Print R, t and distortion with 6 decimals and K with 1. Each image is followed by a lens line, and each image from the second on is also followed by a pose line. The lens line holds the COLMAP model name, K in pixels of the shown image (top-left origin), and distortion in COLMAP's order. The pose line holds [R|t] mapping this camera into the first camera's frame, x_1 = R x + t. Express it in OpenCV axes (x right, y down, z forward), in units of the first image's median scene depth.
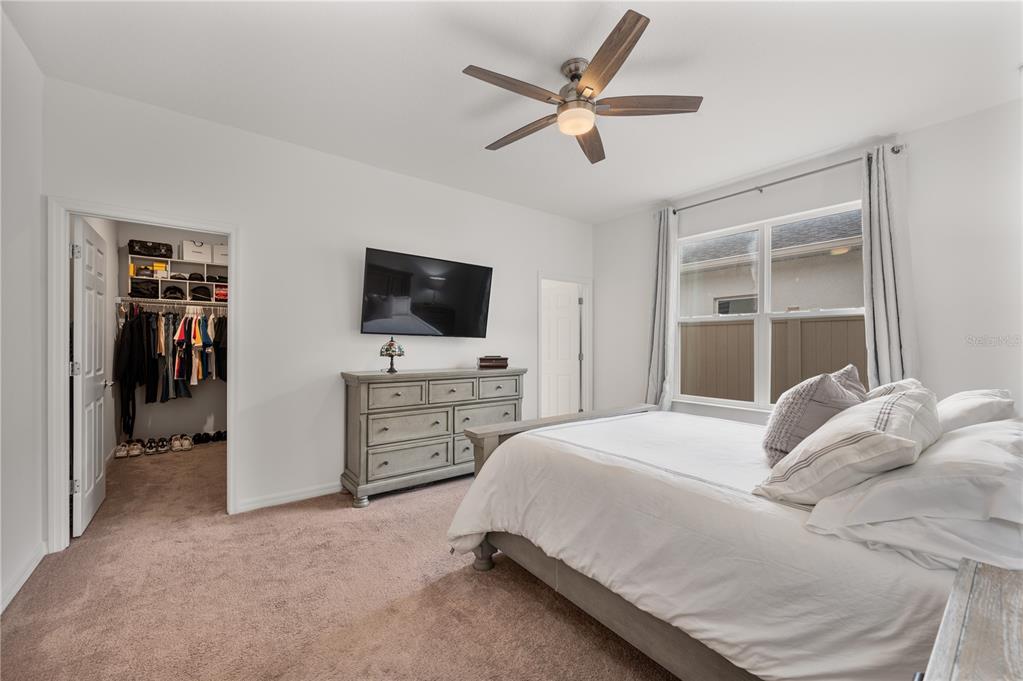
lens RADIAL K [[408.3, 0, 513.5], [0, 408.3, 343.7], [0, 0, 1]] dist [0.000489, -0.000250]
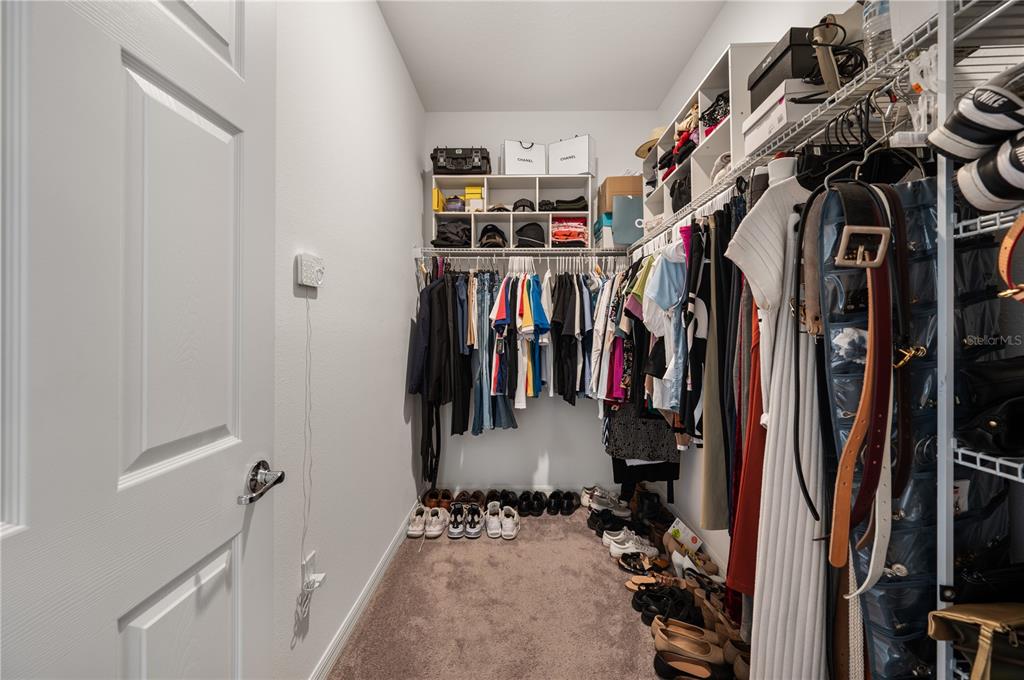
lens RADIAL K [[409.7, 0, 510.4], [0, 409.7, 336.5], [0, 0, 1]] dist [-0.002413, 0.001005]
pose [[0.773276, 0.006316, -0.634038, -0.466937], [-0.000029, 0.999951, 0.009925, 0.006746], [0.634069, -0.007657, 0.773238, 0.595701]]
